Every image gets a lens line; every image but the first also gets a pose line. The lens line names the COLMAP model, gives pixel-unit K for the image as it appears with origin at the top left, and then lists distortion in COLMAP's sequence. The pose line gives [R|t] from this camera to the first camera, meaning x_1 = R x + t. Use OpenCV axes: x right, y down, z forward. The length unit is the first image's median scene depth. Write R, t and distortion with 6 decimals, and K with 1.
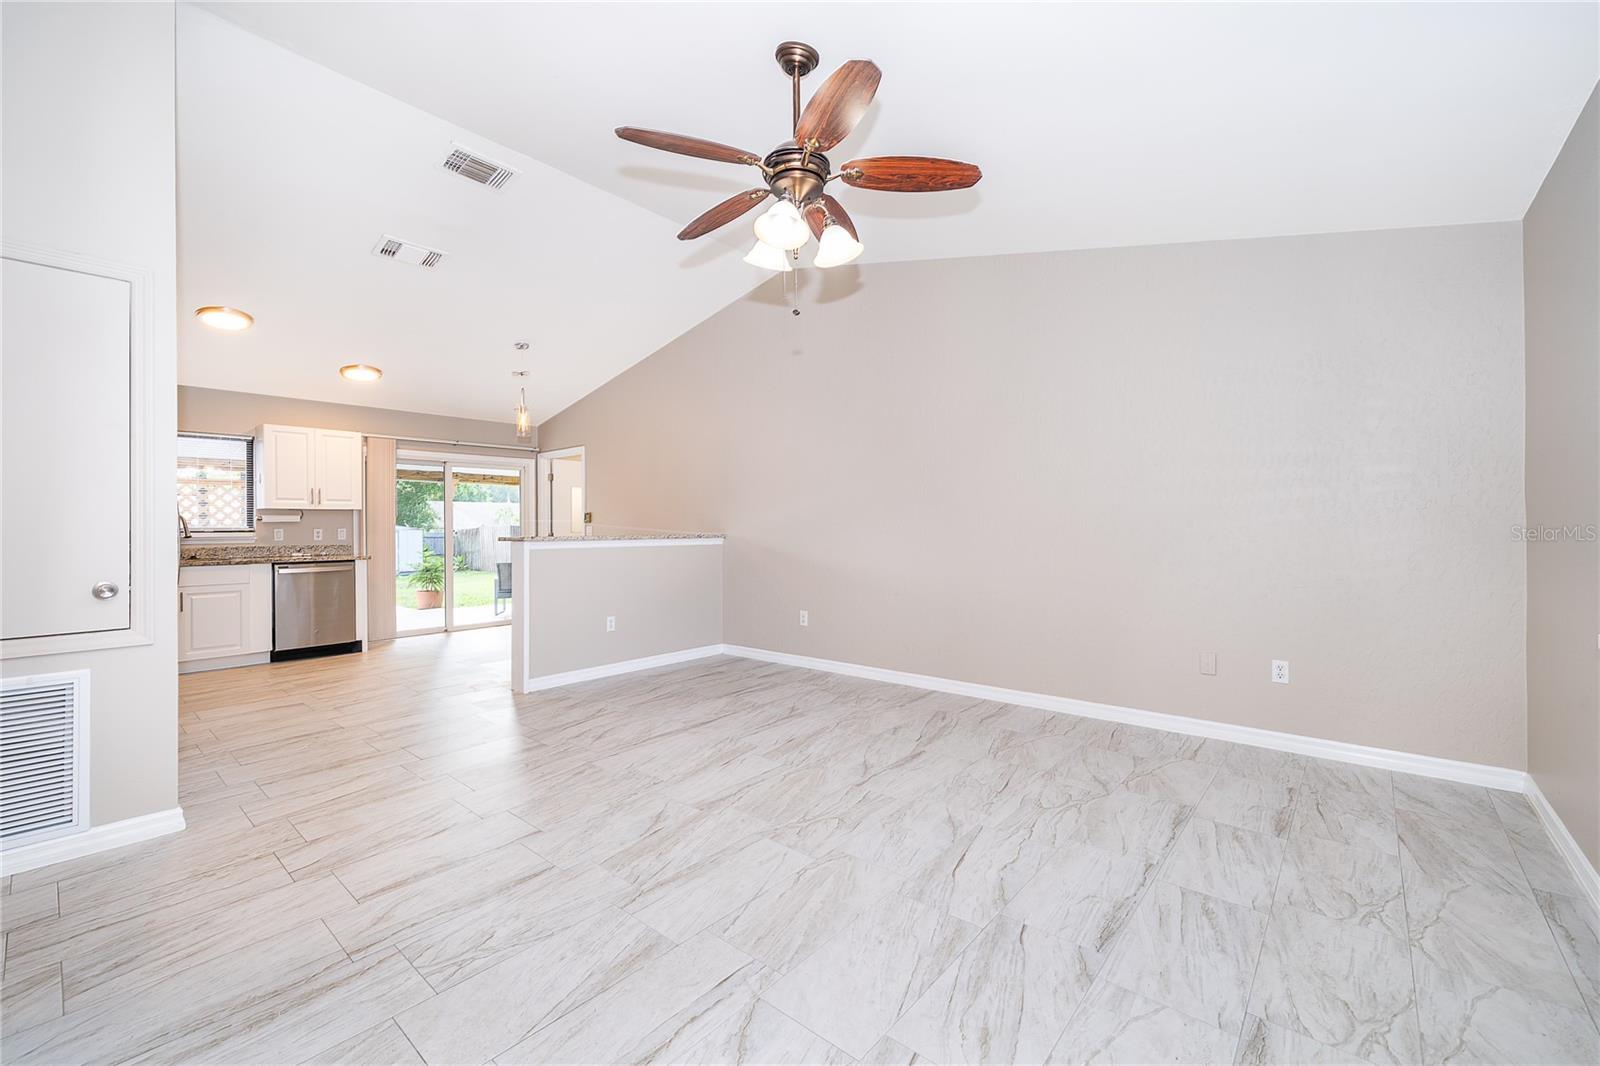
lens RADIAL K [[656.9, 0, 800.0], [0, 656.9, 533.0], [0, 0, 1]] dist [-0.001472, -0.000116]
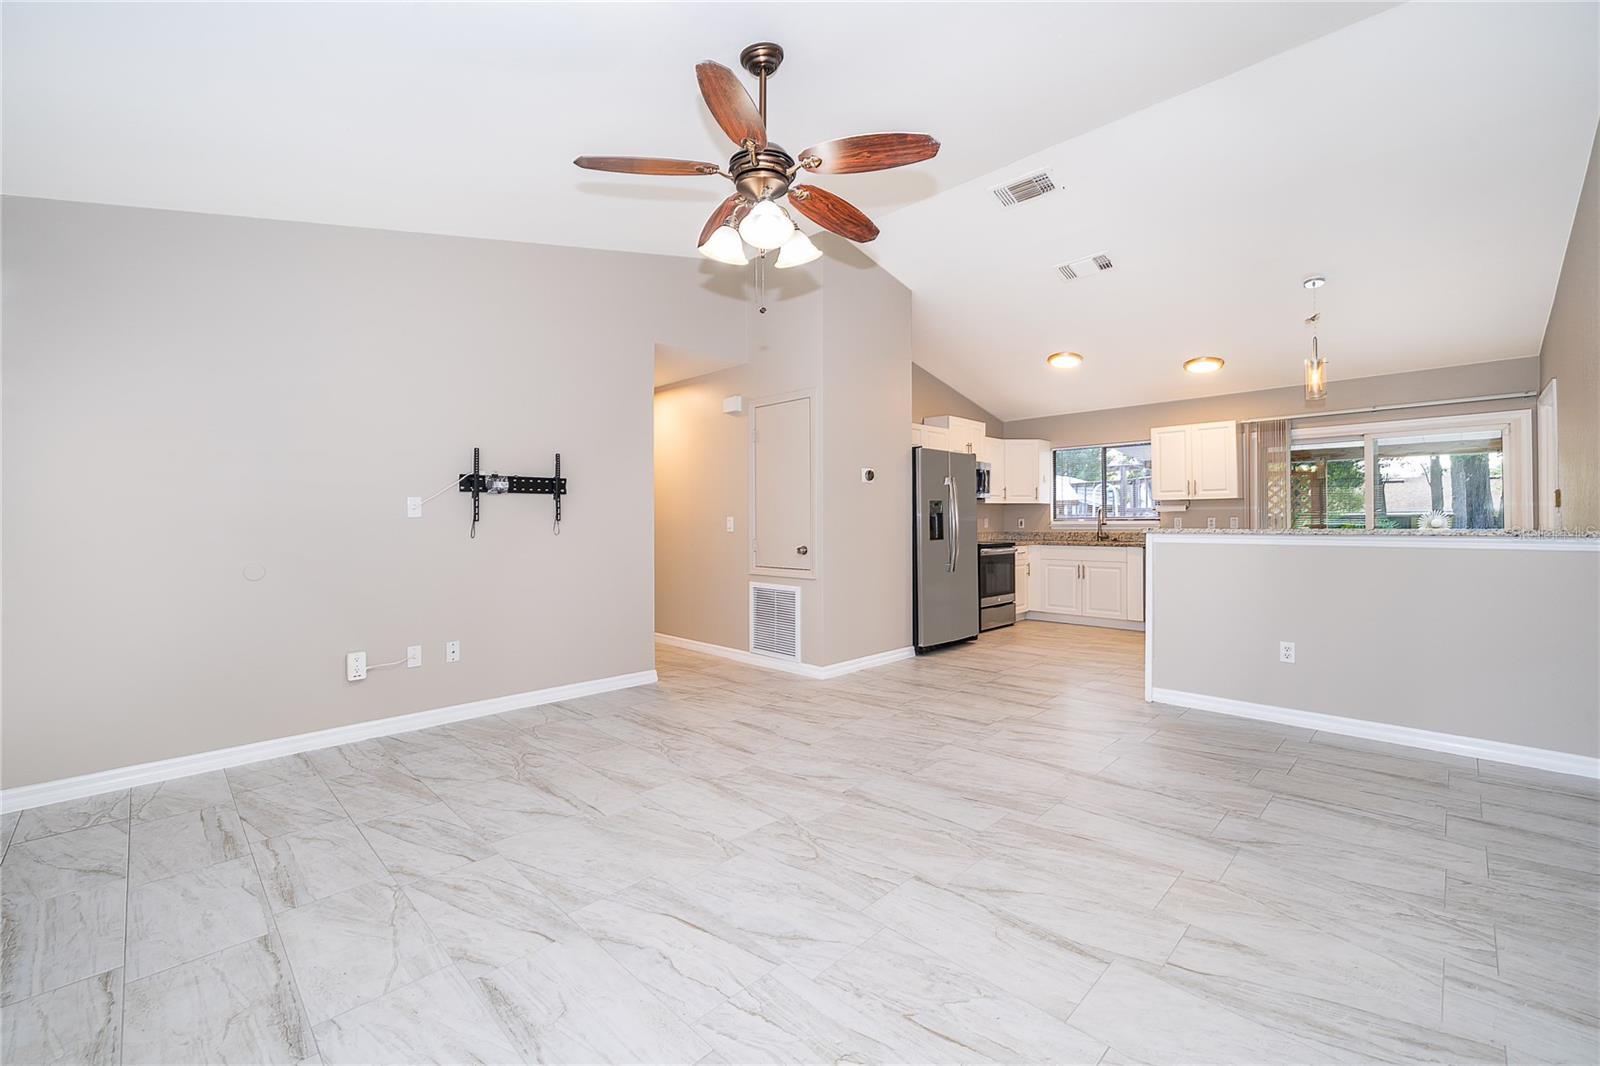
lens RADIAL K [[657.8, 0, 795.0], [0, 657.8, 518.1], [0, 0, 1]] dist [-0.002095, -0.000213]
pose [[-0.078665, 0.000900, -0.996901, 0.709718], [-0.001360, 0.999999, 0.001011, -0.010750], [0.996900, 0.001436, -0.078664, 0.797894]]
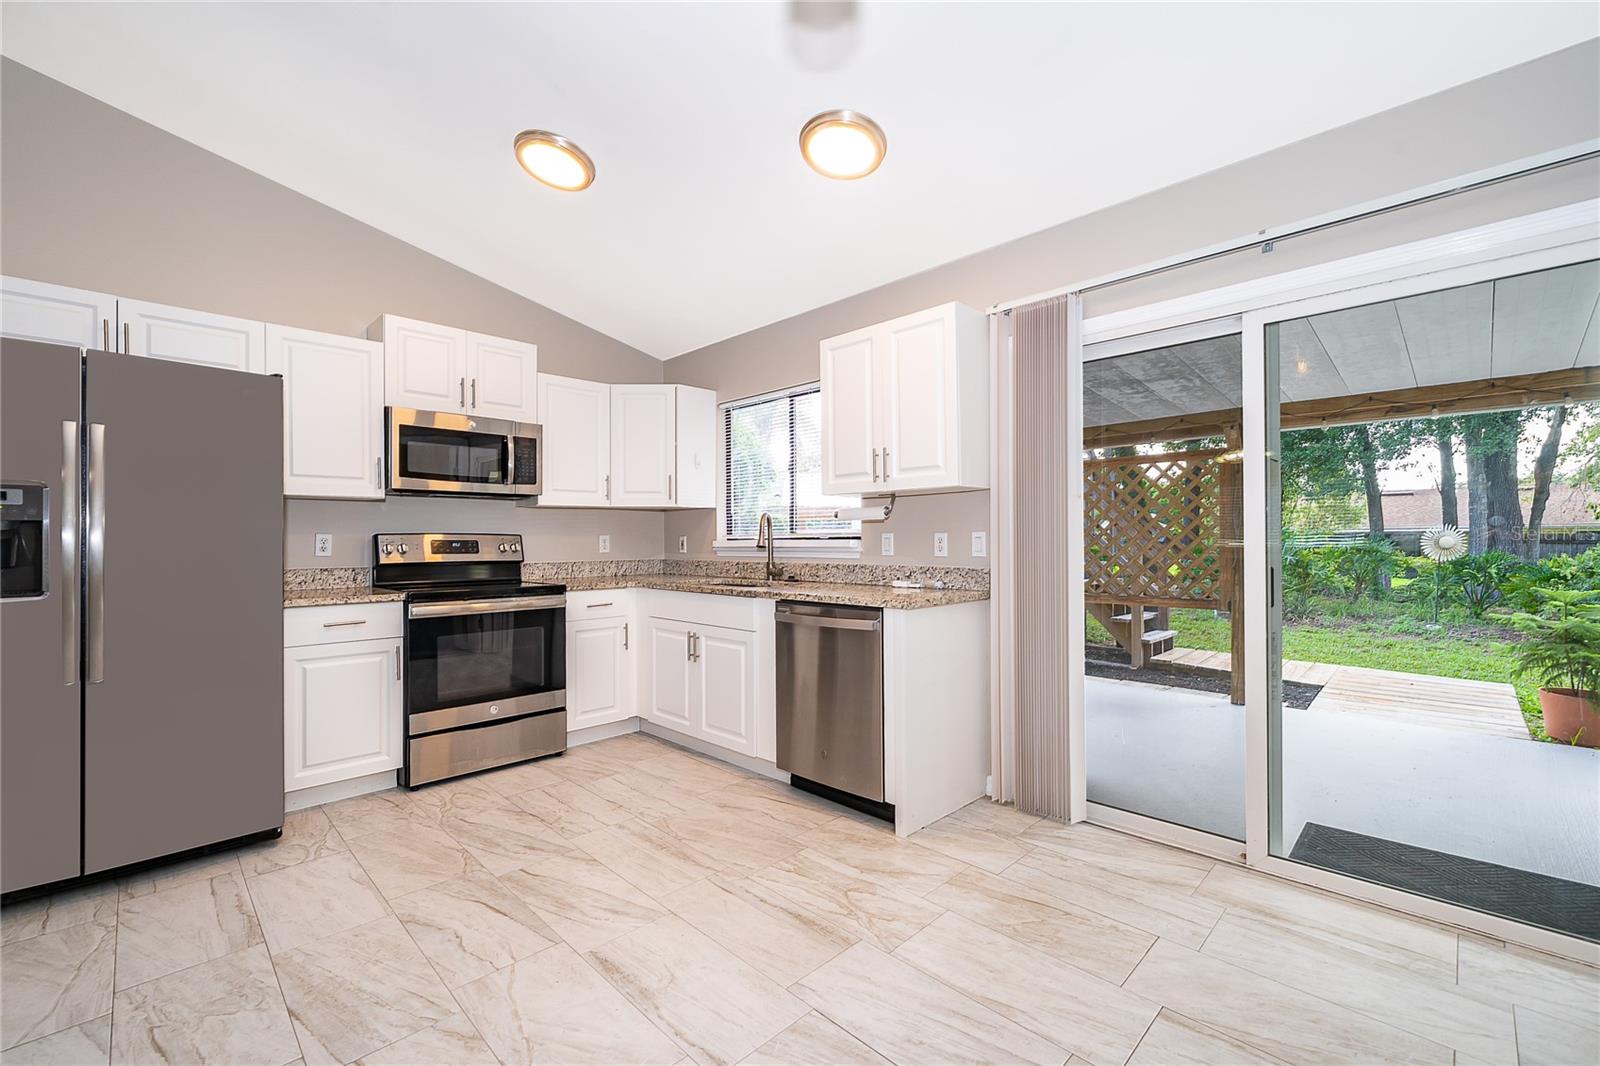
lens RADIAL K [[667.2, 0, 798.9], [0, 667.2, 541.5], [0, 0, 1]] dist [-0.002352, -0.000353]
pose [[-0.080304, 0.008404, -0.996735, -0.462702], [-0.000063, 0.999964, 0.008436, -0.007834], [0.996770, 0.000740, -0.080300, 1.792941]]
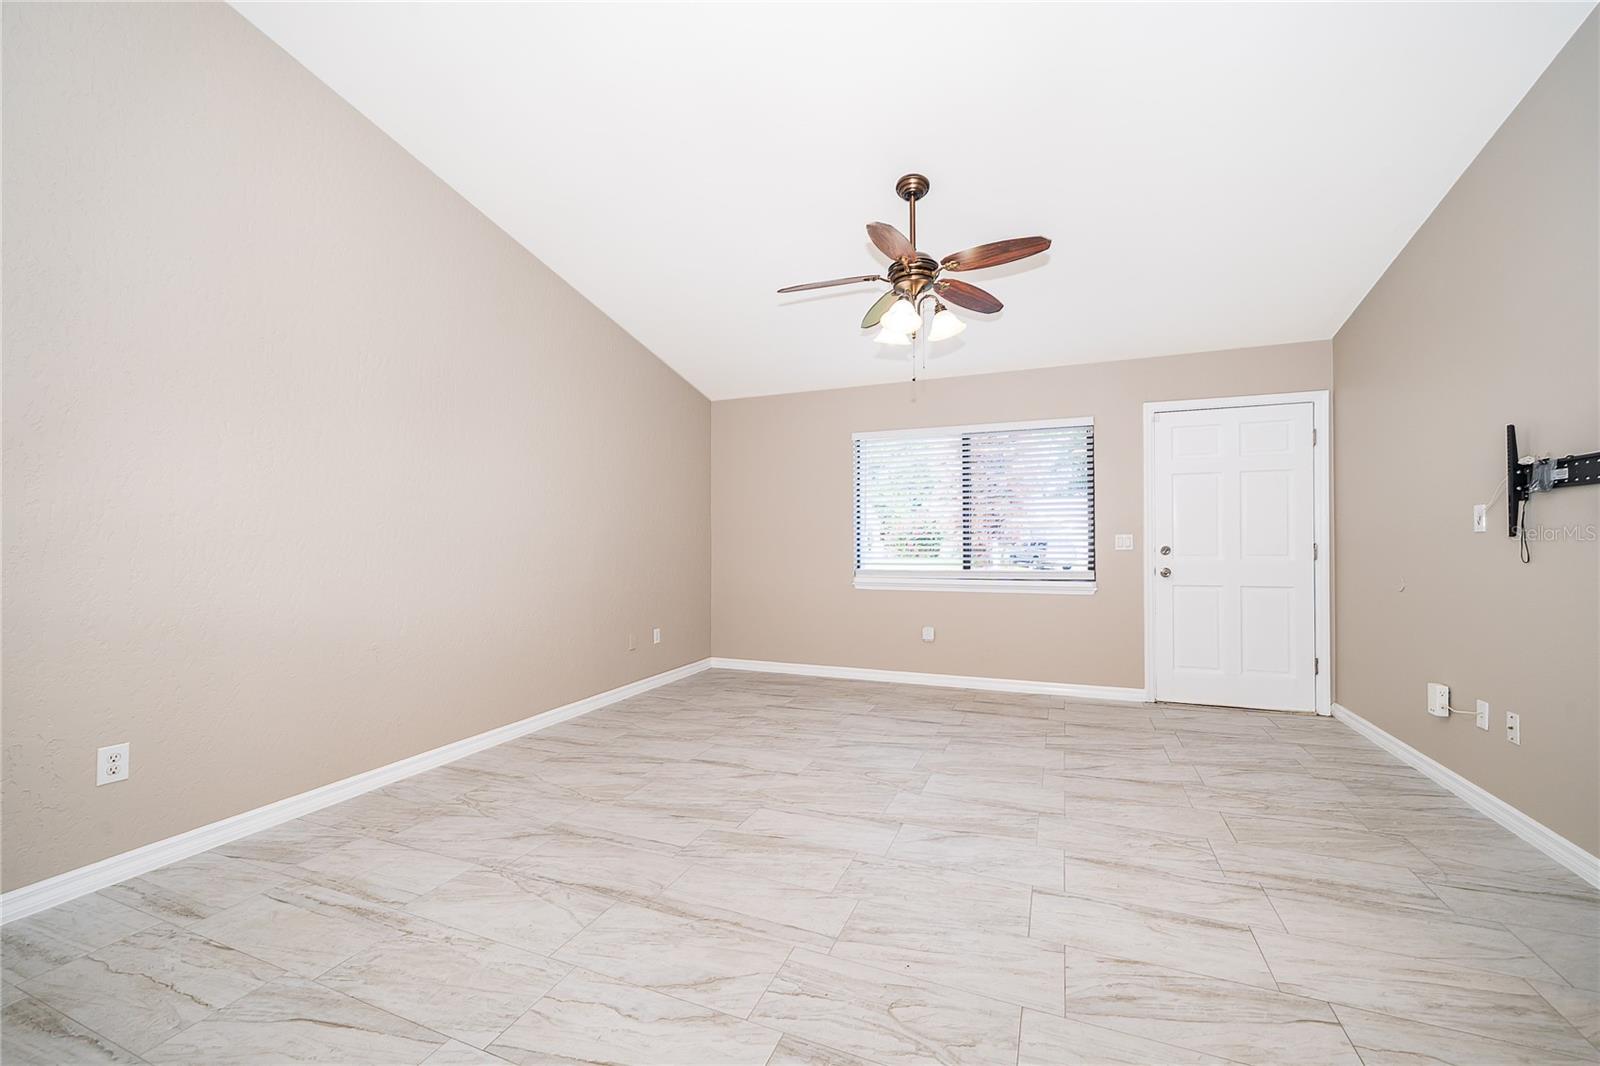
lens RADIAL K [[645.1, 0, 799.3], [0, 645.1, 543.7], [0, 0, 1]] dist [-0.001299, -0.000122]
pose [[-0.316101, 0.002548, 0.948722, -0.819428], [0.011025, 0.999939, 0.000988, -0.004955], [-0.948661, 0.010772, -0.316110, 1.153919]]
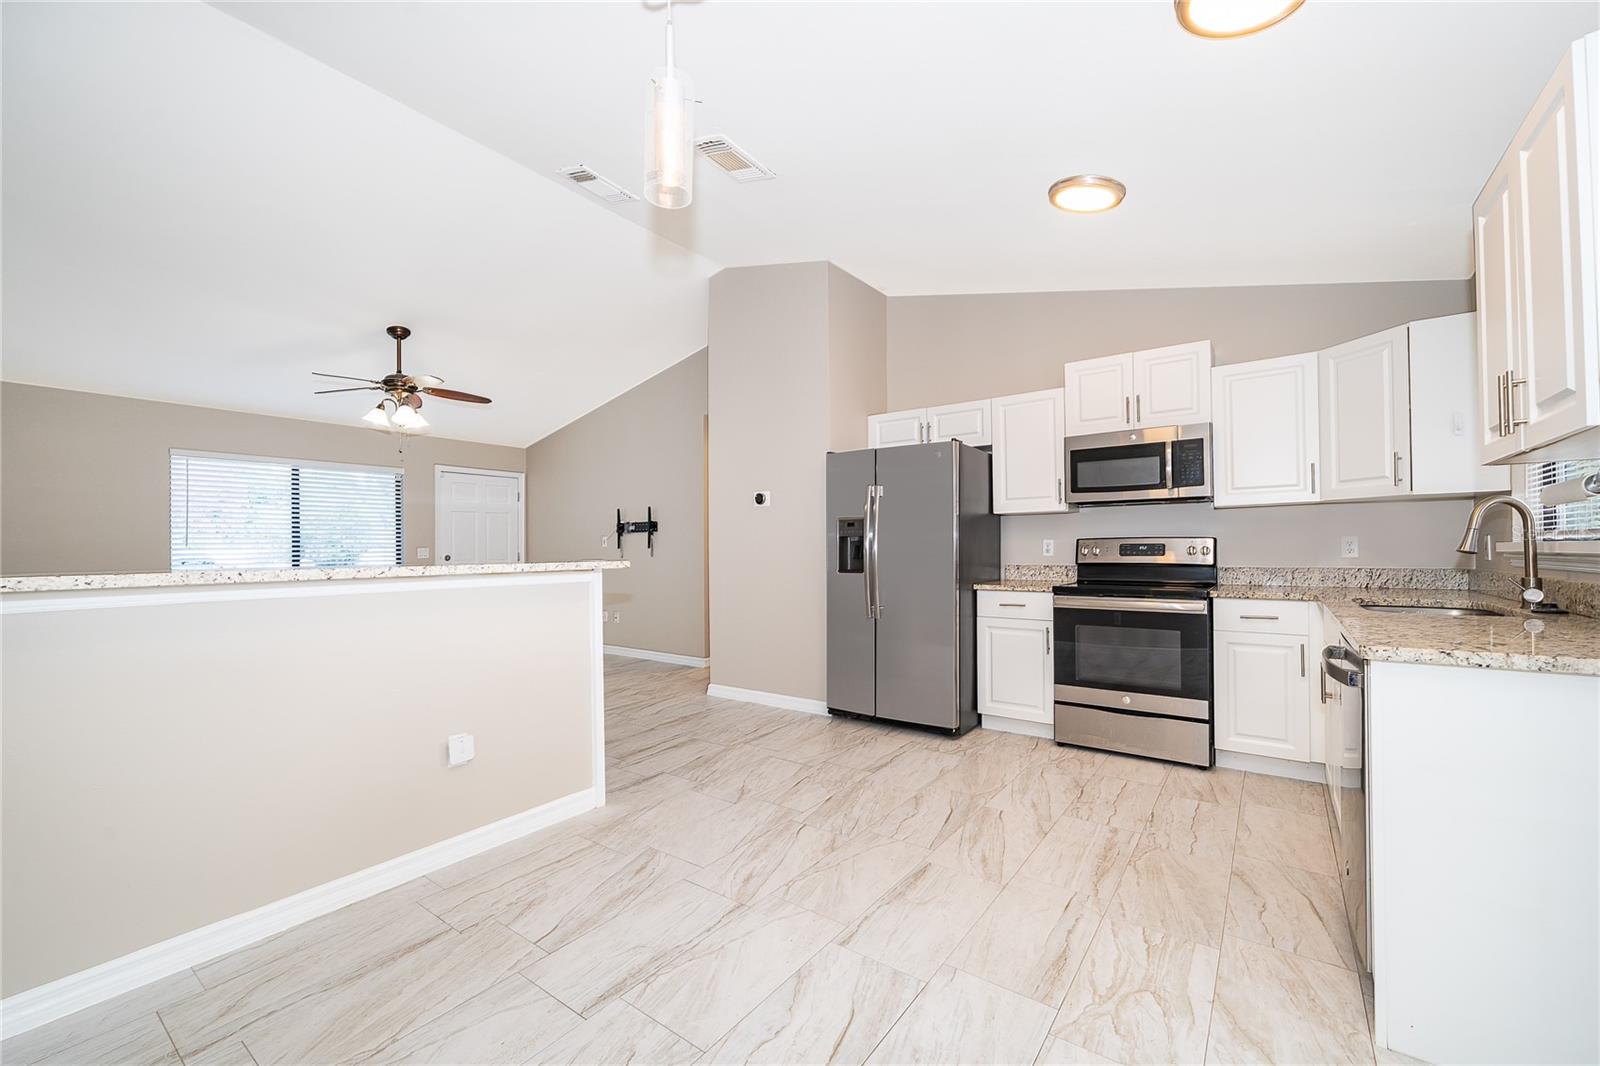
lens RADIAL K [[645.1, 0, 799.3], [0, 645.1, 543.7], [0, 0, 1]] dist [-0.001299, -0.000122]
pose [[-0.997294, 0.013007, -0.072357, -0.808021], [0.013285, 0.999906, -0.003352, -0.004758], [0.072307, -0.004304, -0.997373, 2.252484]]
